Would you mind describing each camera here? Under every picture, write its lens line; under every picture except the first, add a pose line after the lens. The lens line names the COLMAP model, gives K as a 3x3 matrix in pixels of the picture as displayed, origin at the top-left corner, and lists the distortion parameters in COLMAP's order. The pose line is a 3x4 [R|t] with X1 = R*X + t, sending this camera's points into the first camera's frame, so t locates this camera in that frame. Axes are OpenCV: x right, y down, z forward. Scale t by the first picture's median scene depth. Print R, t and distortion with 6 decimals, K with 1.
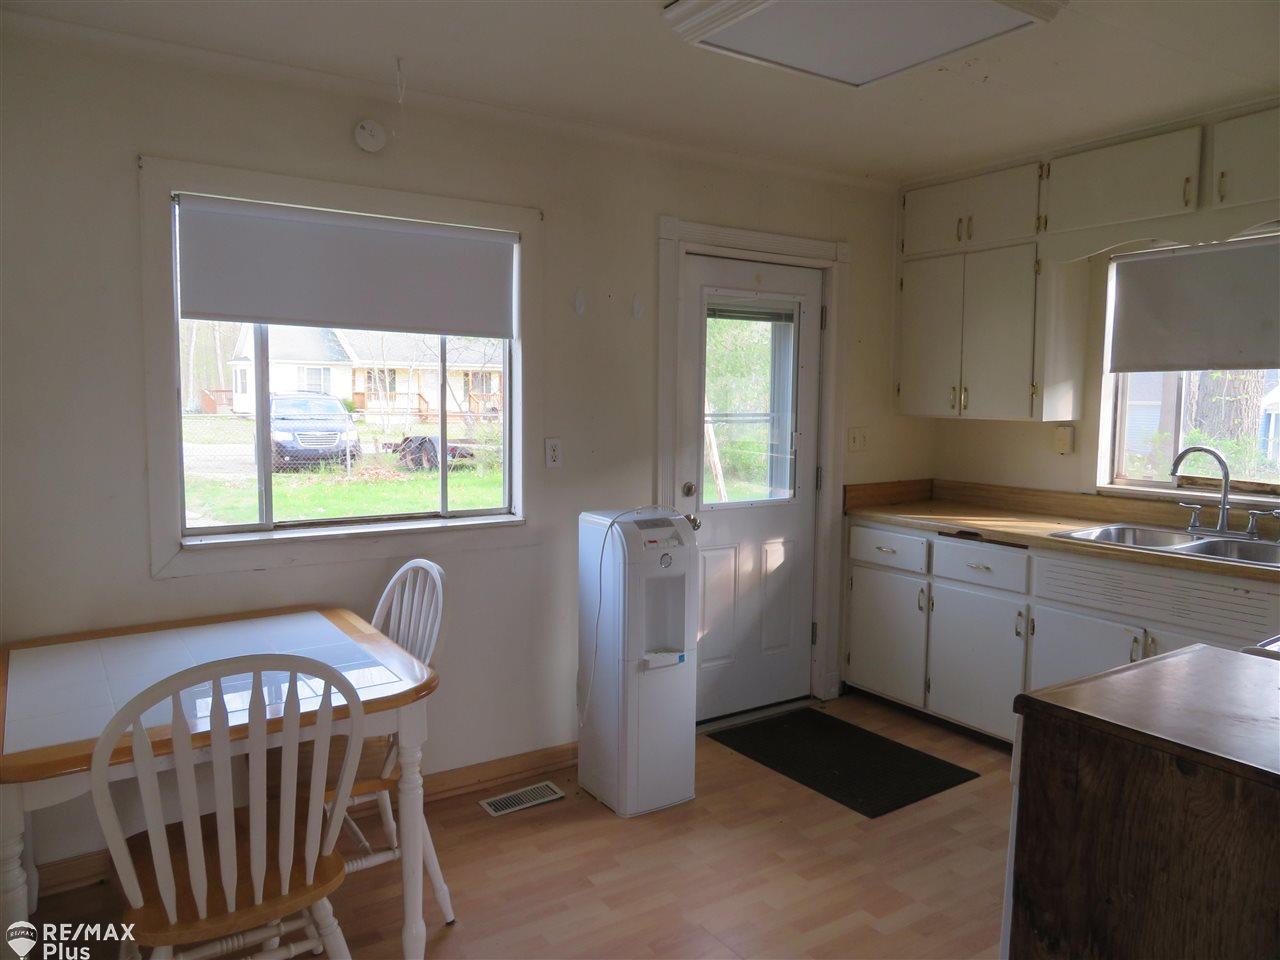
lens RADIAL K [[924.6, 0, 640.0], [0, 924.6, 480.0], [0, 0, 1]] dist [-0.030197, 0.000633]
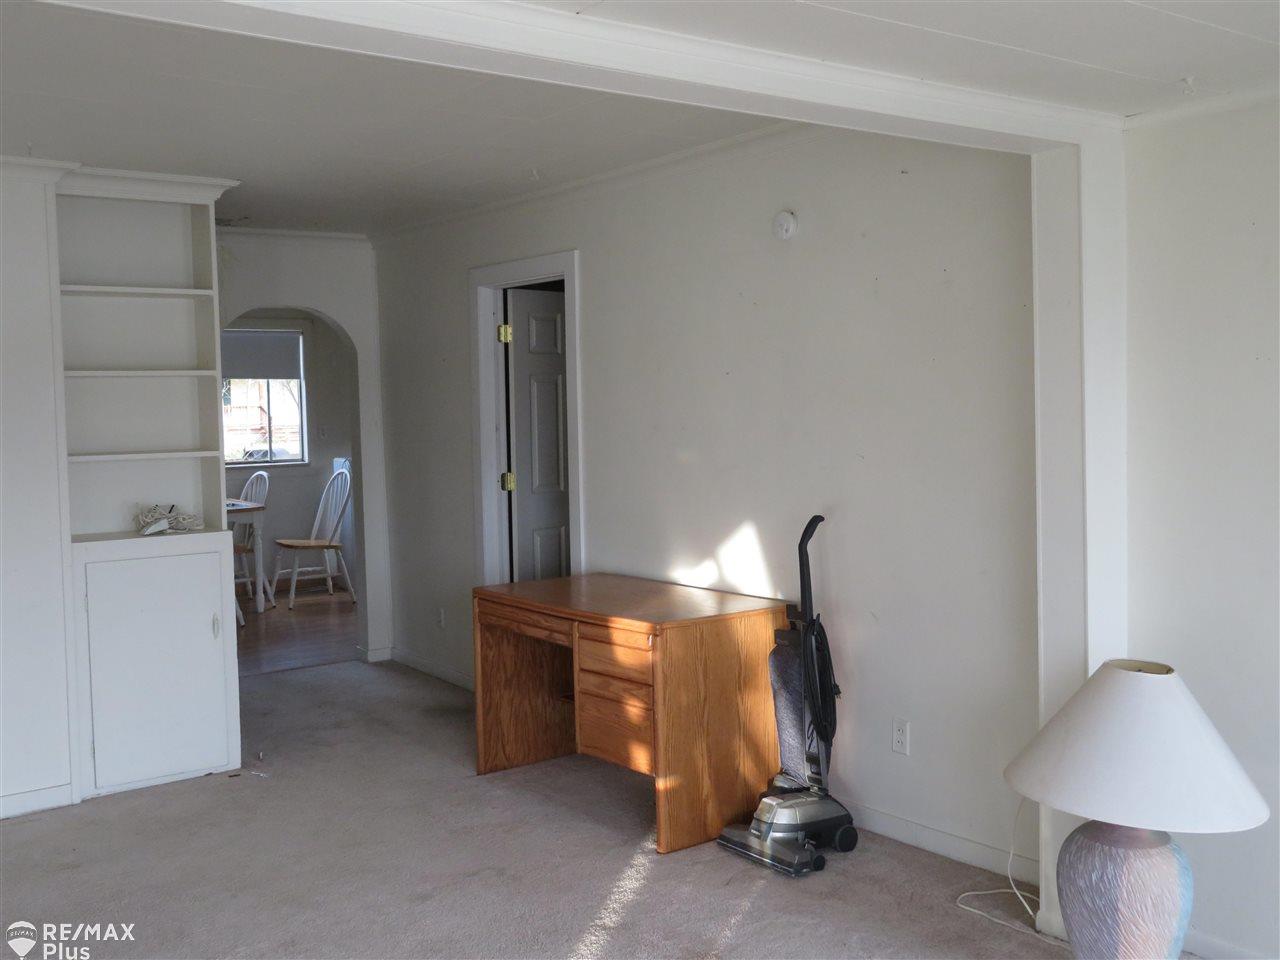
lens RADIAL K [[1245.3, 0, 640.0], [0, 1245.3, 480.0], [0, 0, 1]] dist [0.006907, 0.002618]
pose [[0.997767, -0.031692, 0.058786, 0.437108], [0.033127, 0.999173, -0.023597, 0.163368], [-0.057989, 0.025491, 0.997992, -1.795261]]
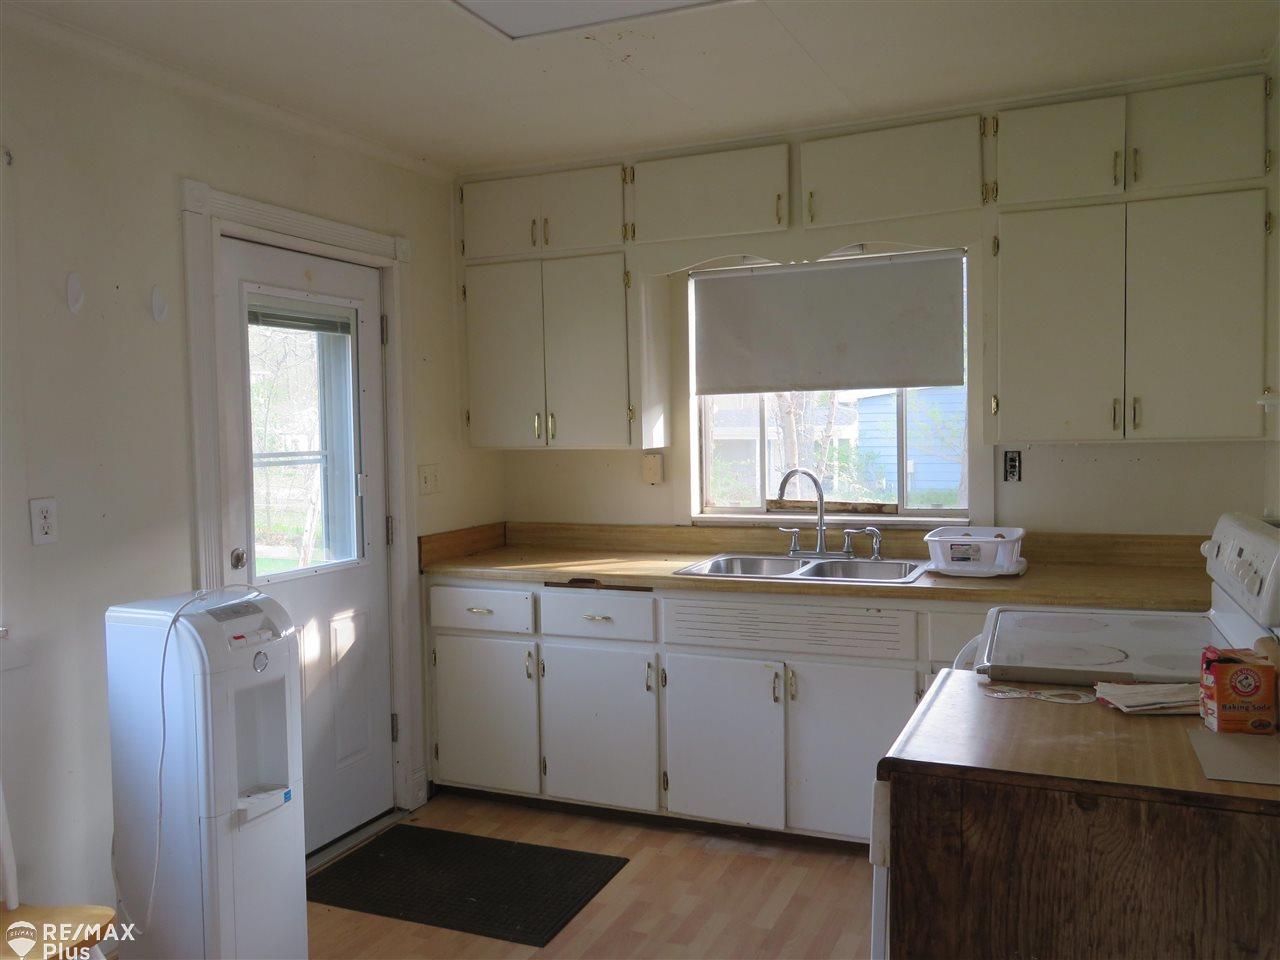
lens RADIAL K [[1062.7, 0, 640.0], [0, 1062.7, 480.0], [0, 0, 1]] dist [-0.005674, -0.009316]
pose [[0.828128, -0.047496, 0.558523, -0.152190], [0.072635, 0.997096, -0.022905, -0.009729], [-0.555813, 0.059537, 0.829173, 0.136223]]
